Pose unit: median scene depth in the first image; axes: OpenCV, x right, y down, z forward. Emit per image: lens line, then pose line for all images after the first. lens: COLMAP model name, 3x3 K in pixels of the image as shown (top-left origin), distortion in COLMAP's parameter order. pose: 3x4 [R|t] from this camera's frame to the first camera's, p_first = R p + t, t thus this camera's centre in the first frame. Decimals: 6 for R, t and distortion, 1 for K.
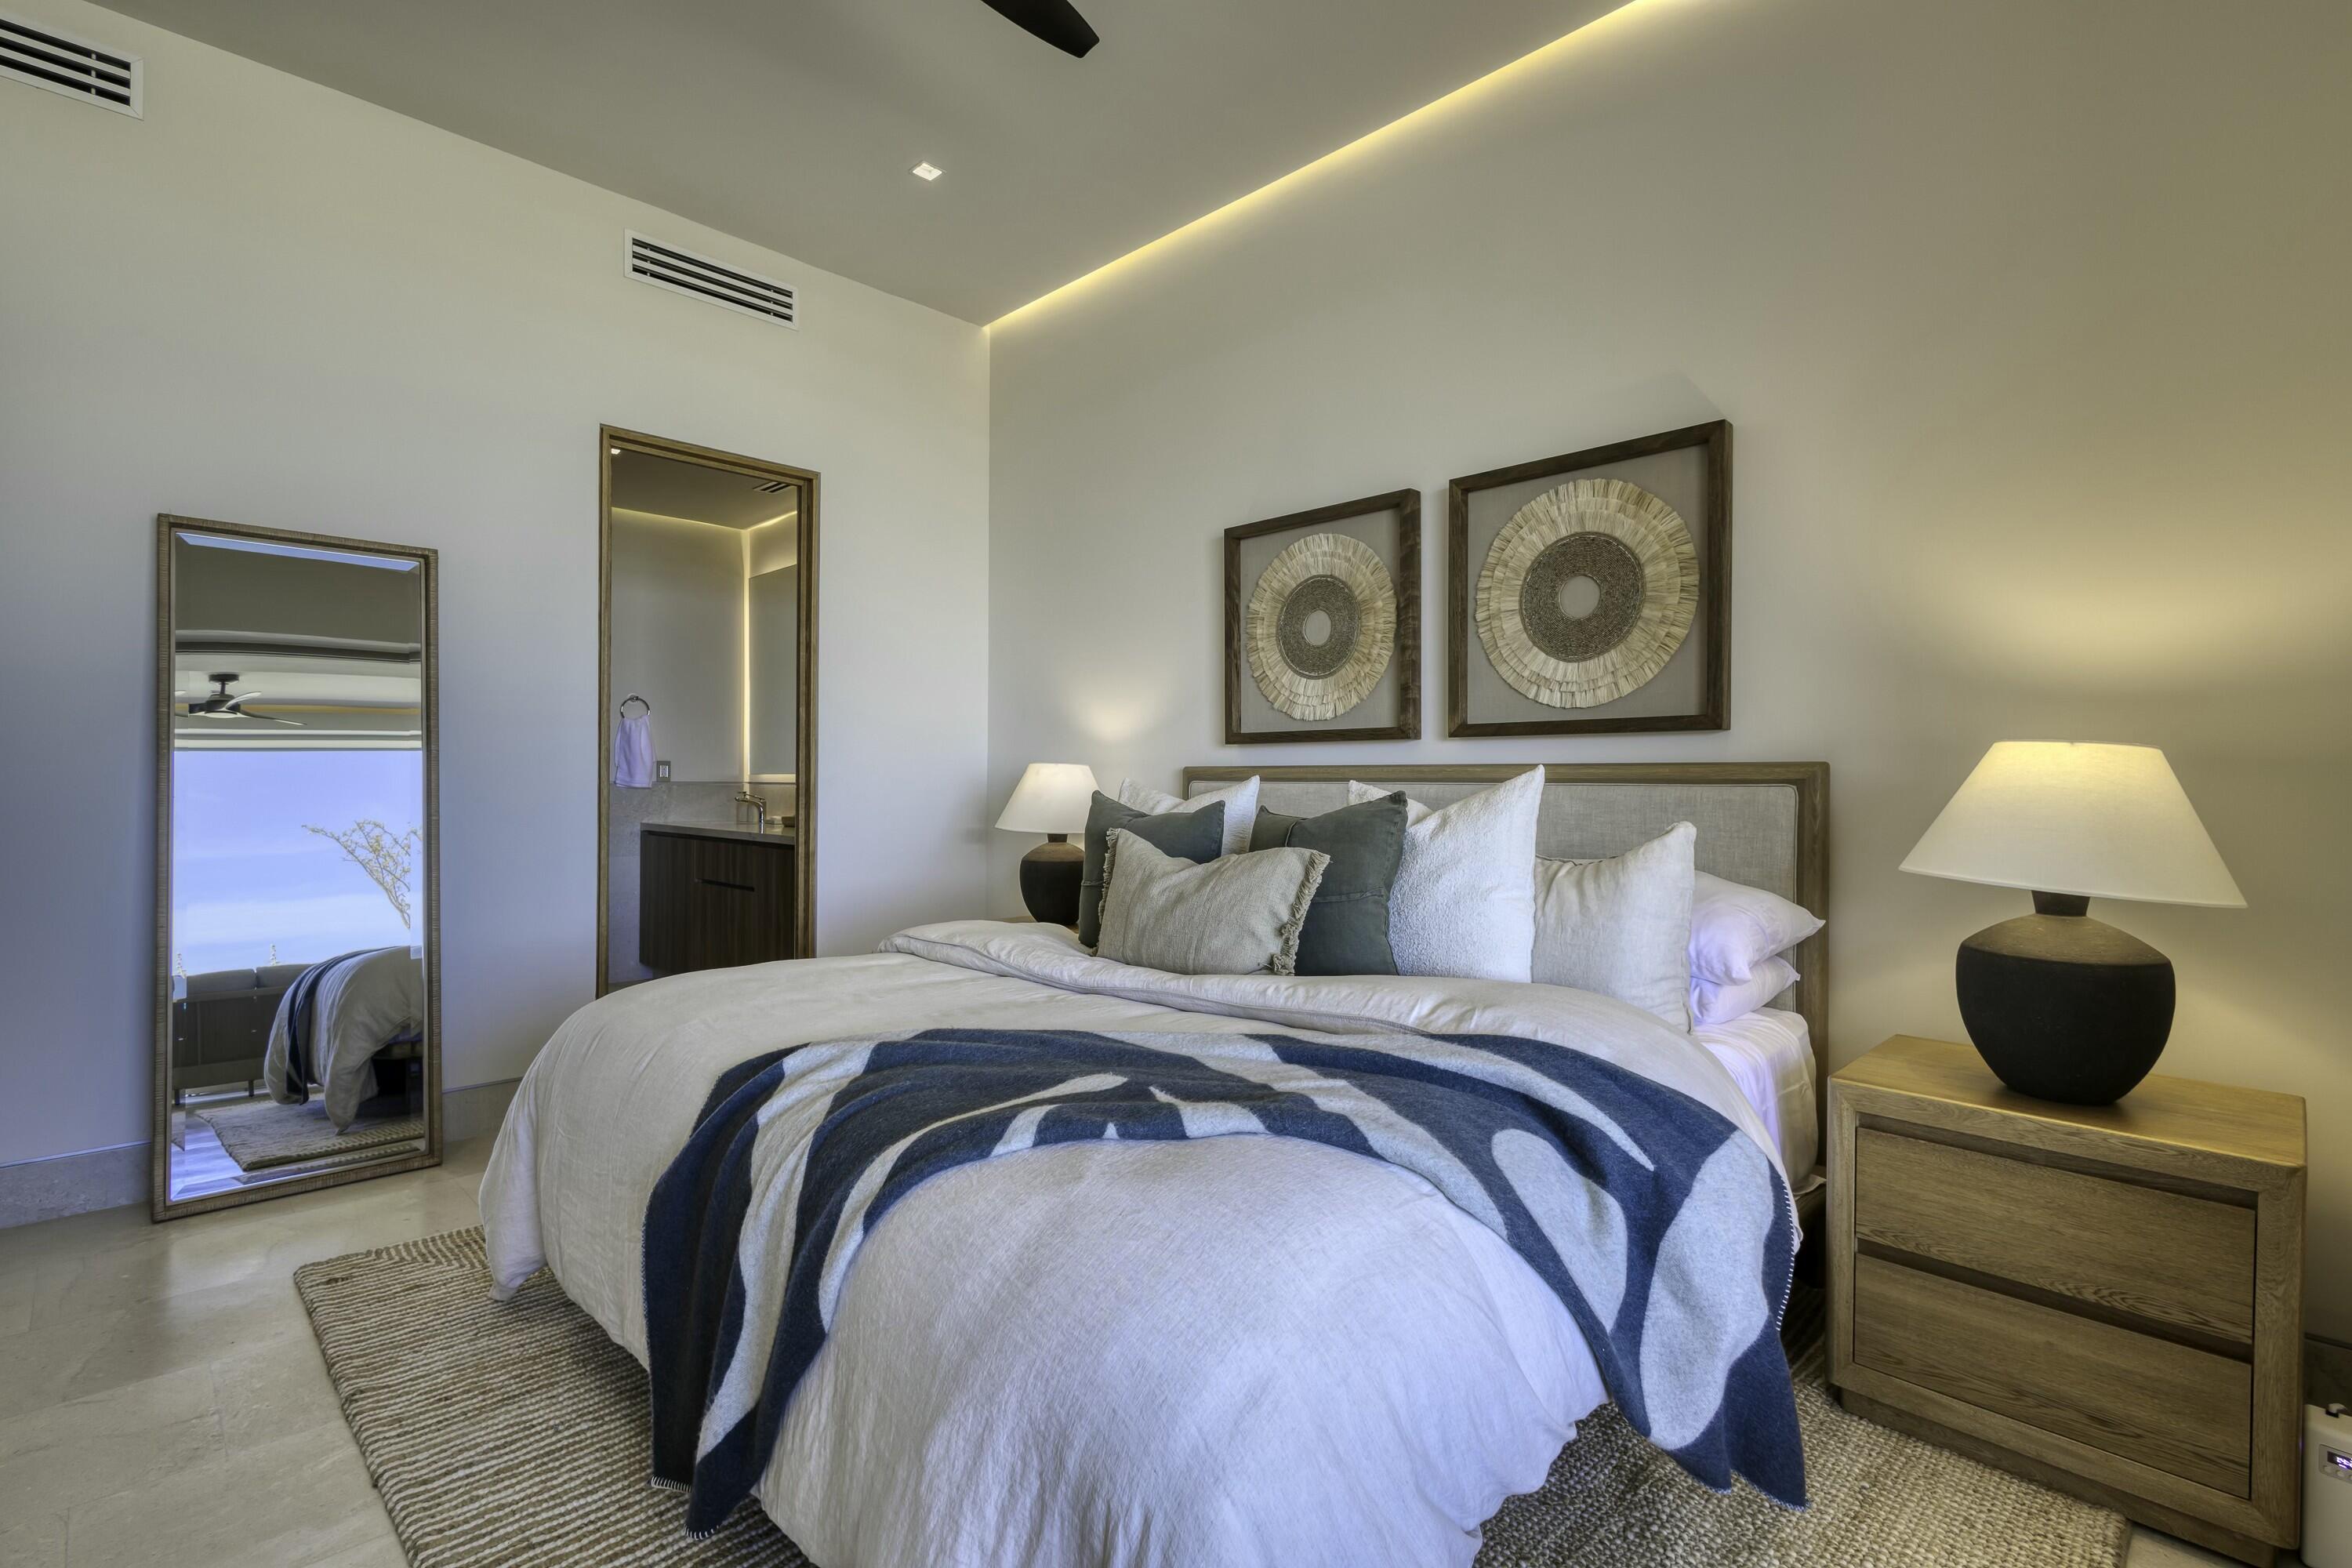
lens RADIAL K [[1080.4, 0, 1162.8], [0, 1080.4, 789.7], [0, 0, 1]] dist [0.011593, -0.004683]
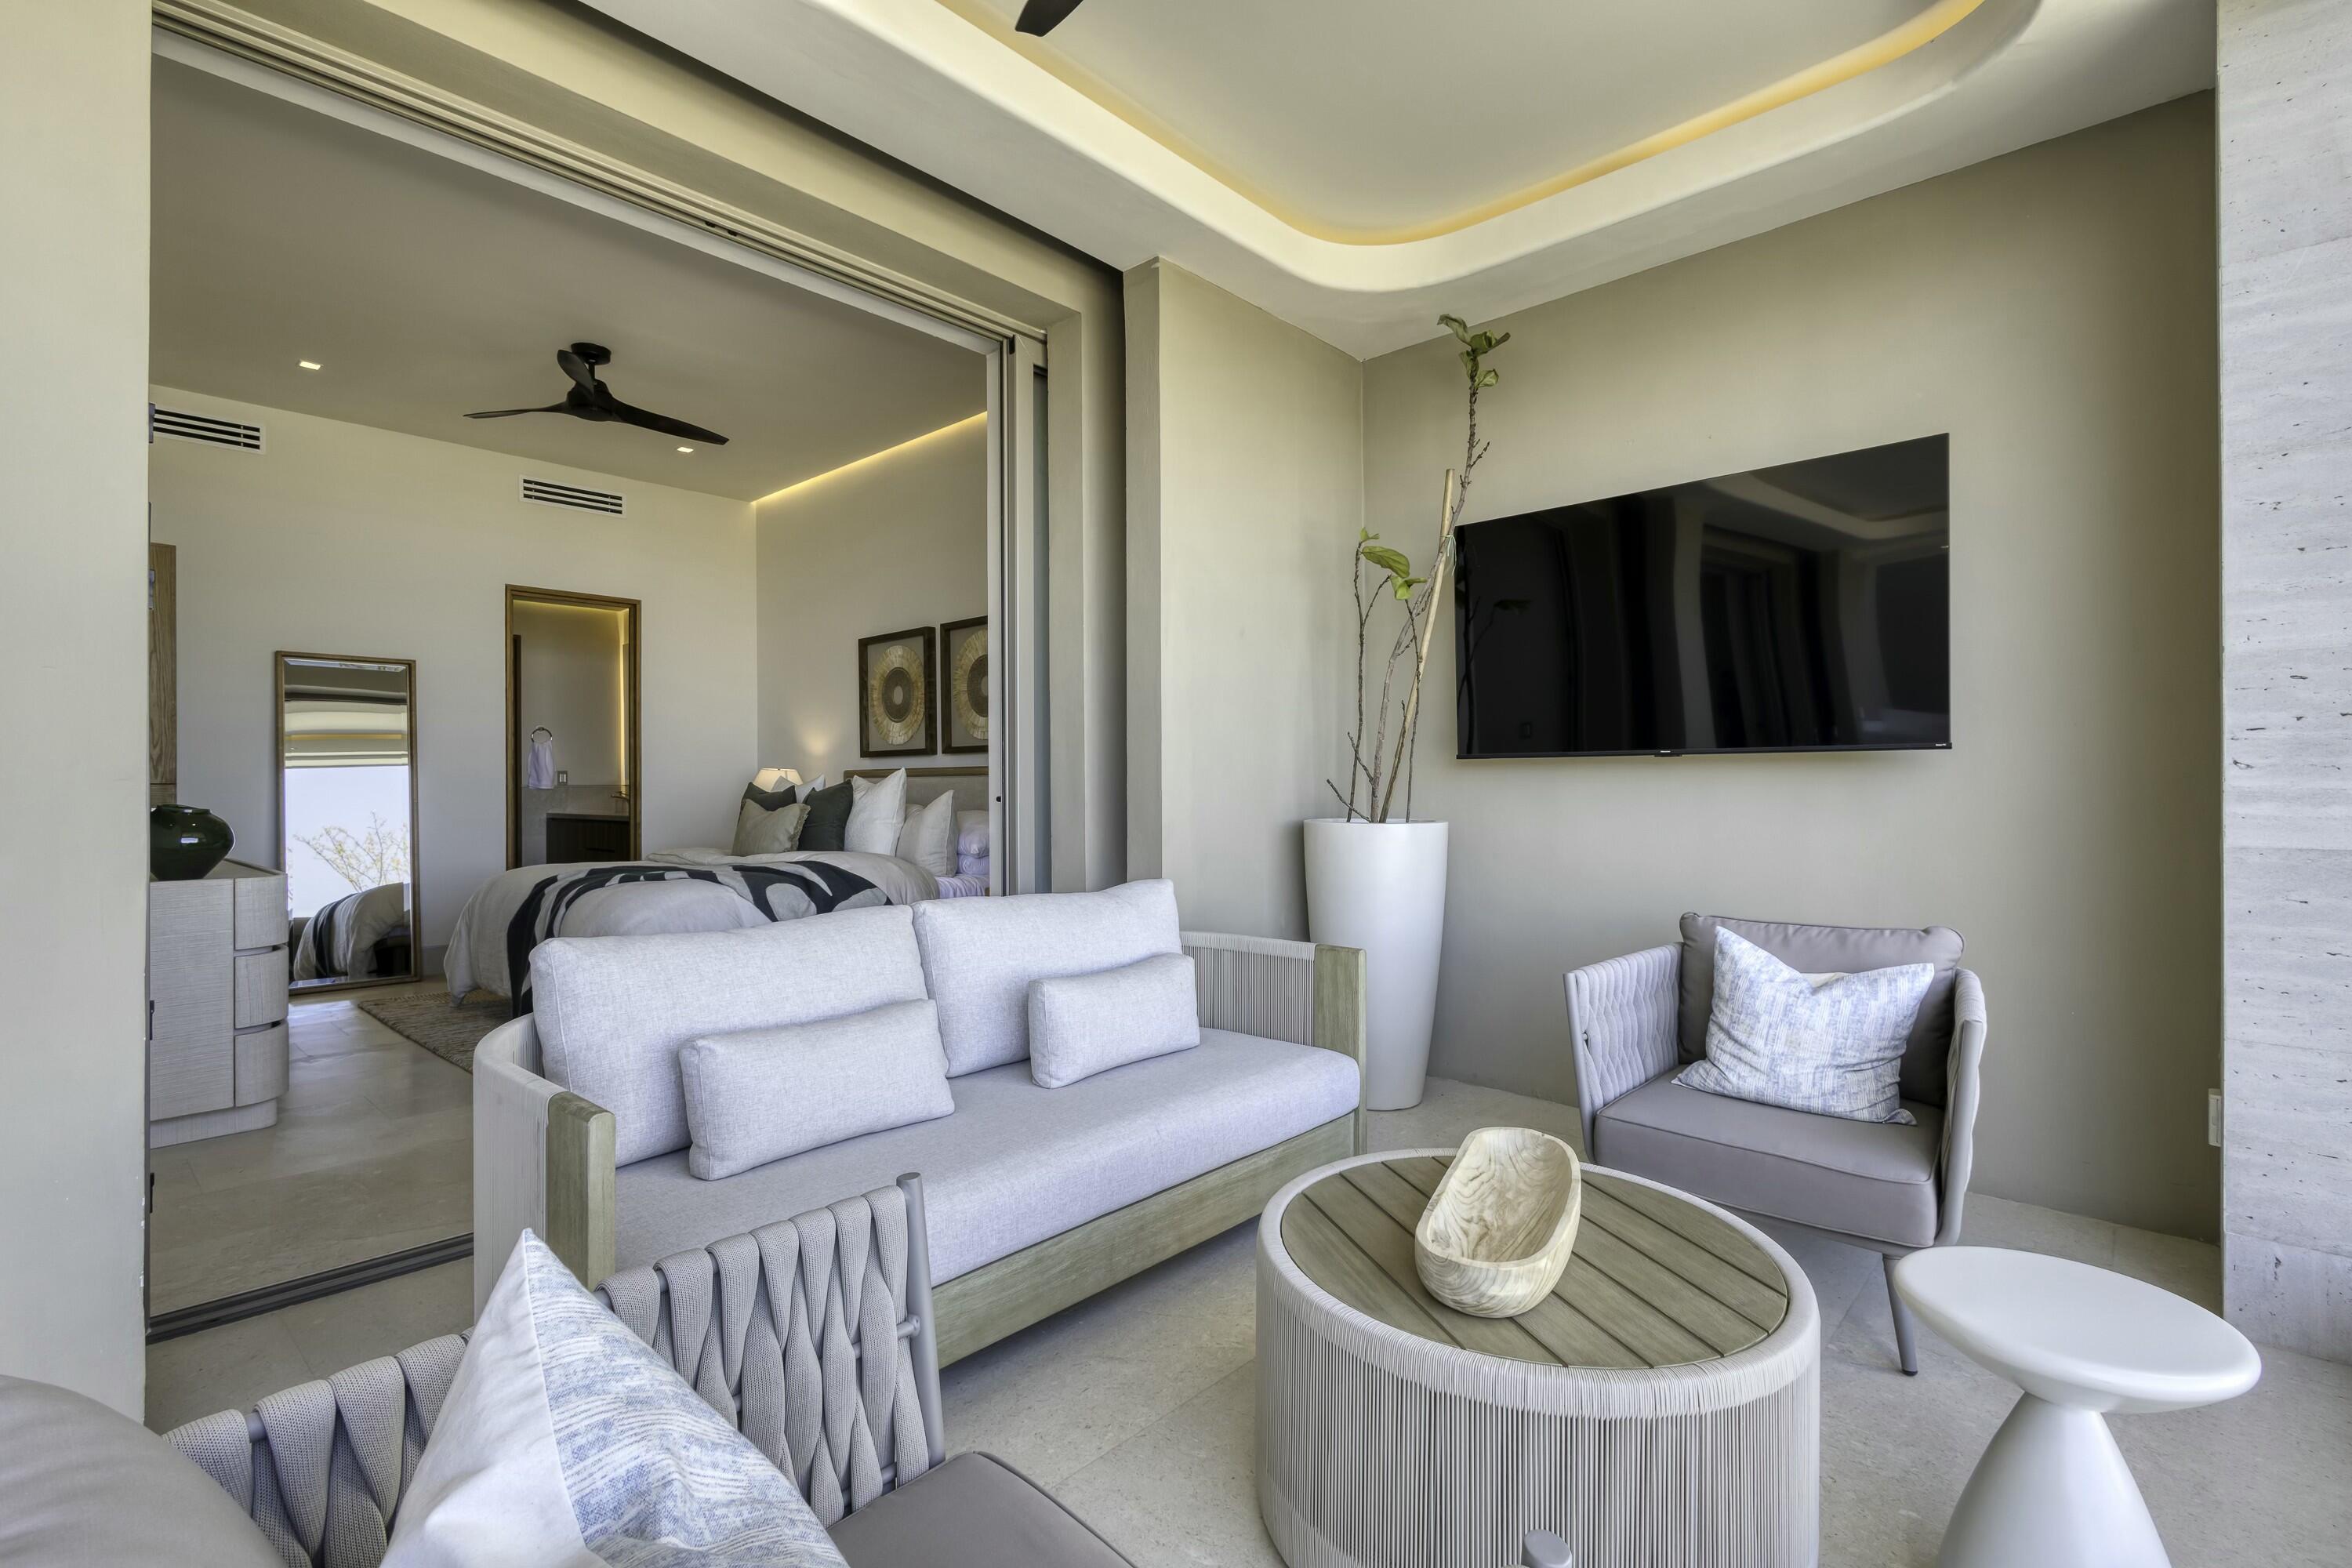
lens RADIAL K [[1080.4, 0, 1170.2], [0, 1080.4, 792.1], [0, 0, 1]] dist [0.011593, -0.004683]
pose [[0.999141, -0.011918, 0.039684, 0.514794], [0.012095, 0.999918, -0.004228, 0.030376], [-0.039630, 0.004704, 0.999203, -0.851420]]
